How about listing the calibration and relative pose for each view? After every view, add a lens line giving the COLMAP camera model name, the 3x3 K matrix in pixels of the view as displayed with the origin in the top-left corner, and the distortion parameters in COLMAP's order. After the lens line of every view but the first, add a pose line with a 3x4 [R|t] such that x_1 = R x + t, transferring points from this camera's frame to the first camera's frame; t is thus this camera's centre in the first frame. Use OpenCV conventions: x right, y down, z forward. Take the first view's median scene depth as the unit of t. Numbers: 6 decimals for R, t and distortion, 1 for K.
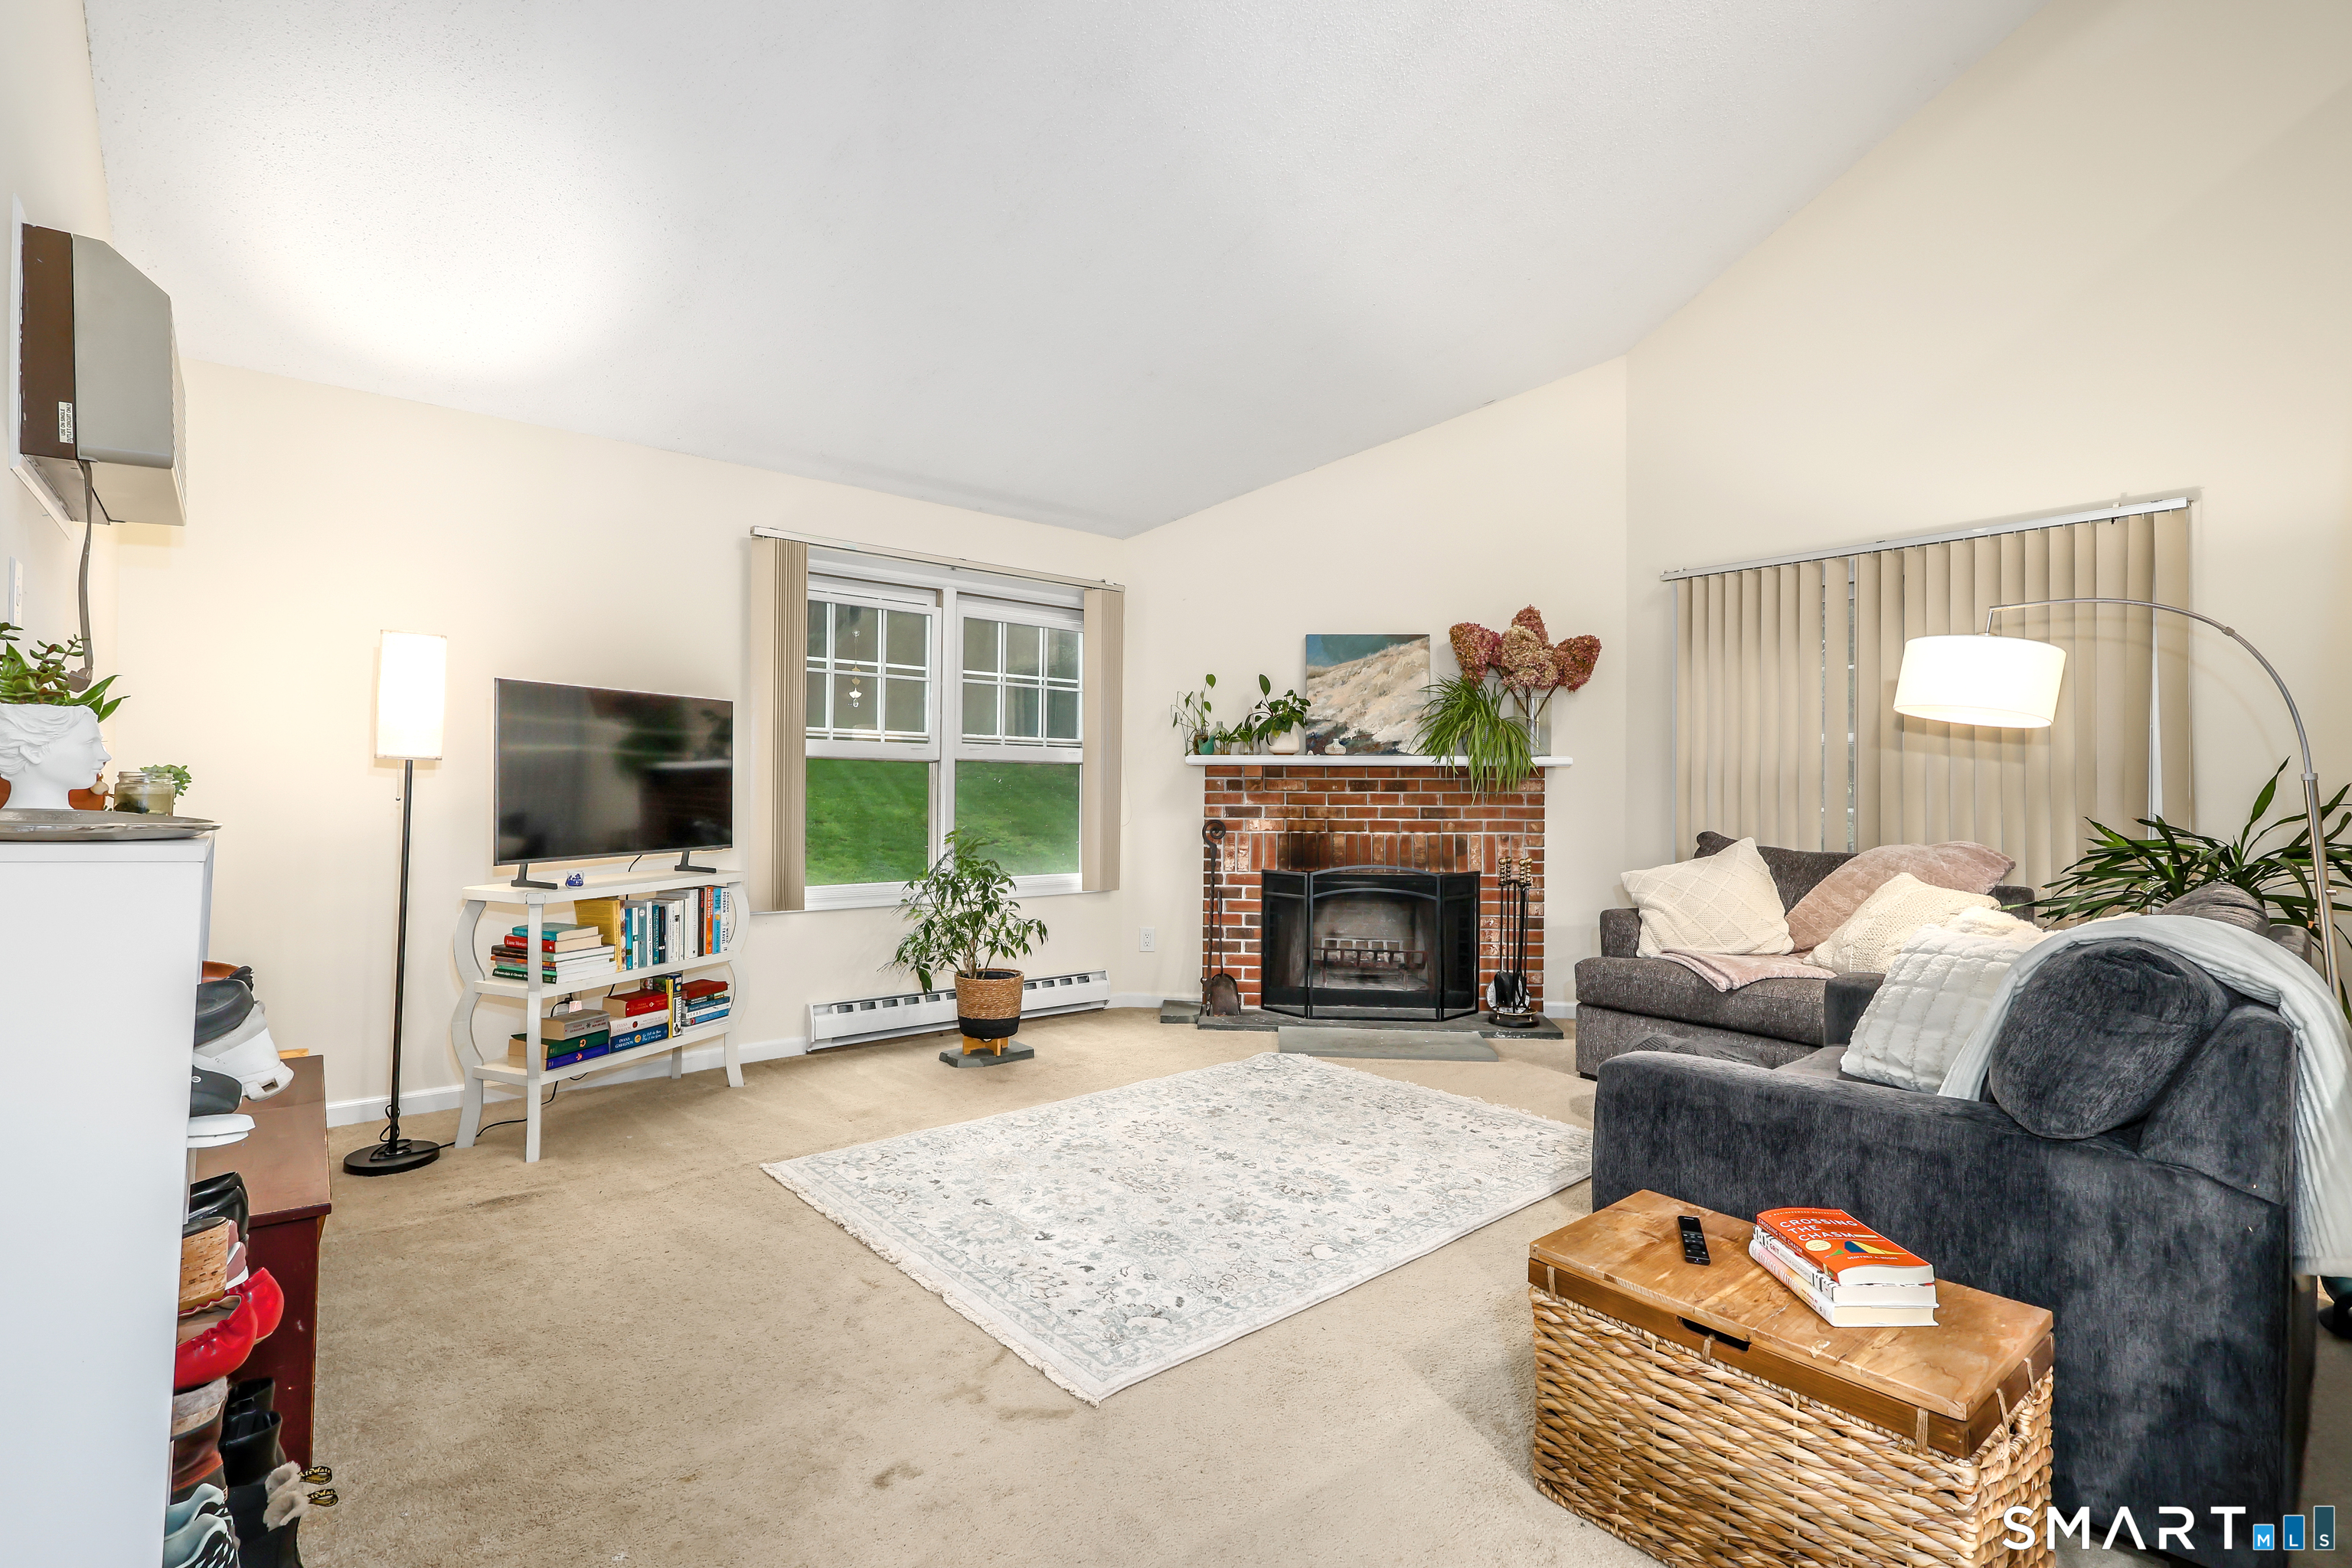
lens RADIAL K [[1082.1, 0, 1176.6], [0, 1082.1, 777.4], [0, 0, 1]] dist [0.002969, 0.000494]
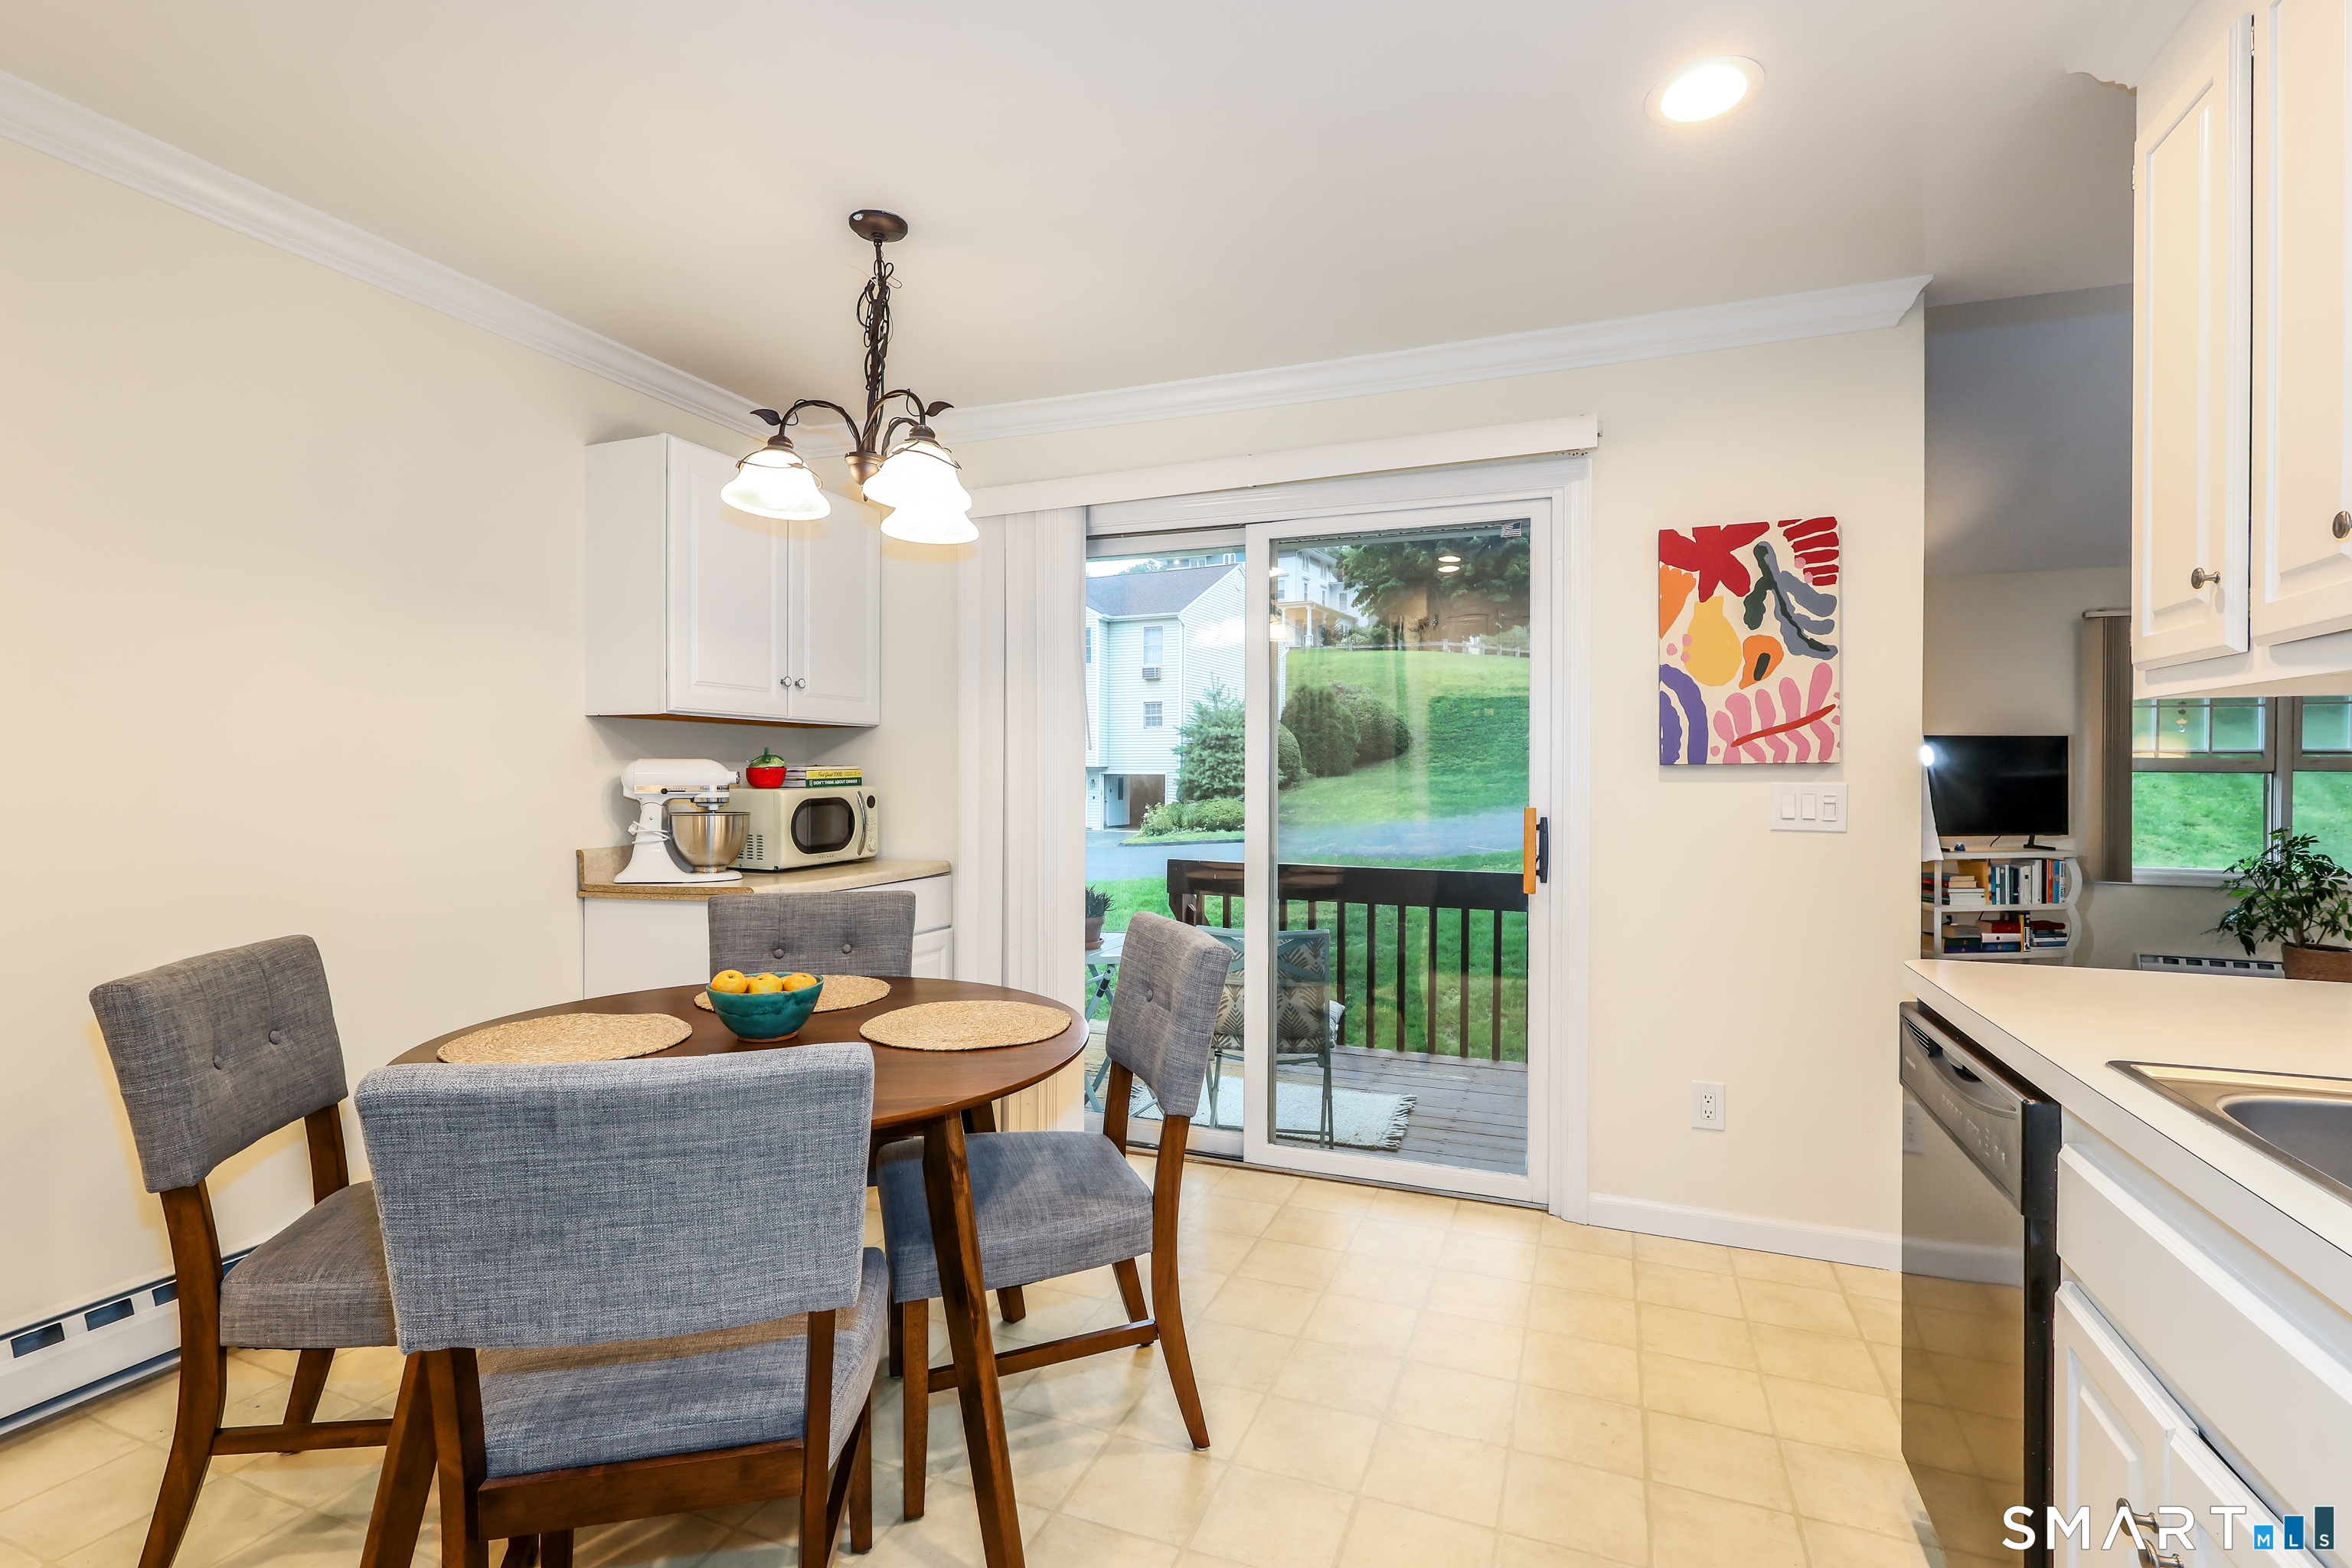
lens RADIAL K [[1082.1, 0, 1180.5], [0, 1082.1, 782.4], [0, 0, 1]] dist [0.002969, 0.000494]
pose [[0.472764, 0.000988, -0.881189, 0.349209], [0.008815, 0.999944, 0.005851, -0.028067], [0.881145, -0.010534, 0.472729, -0.834442]]
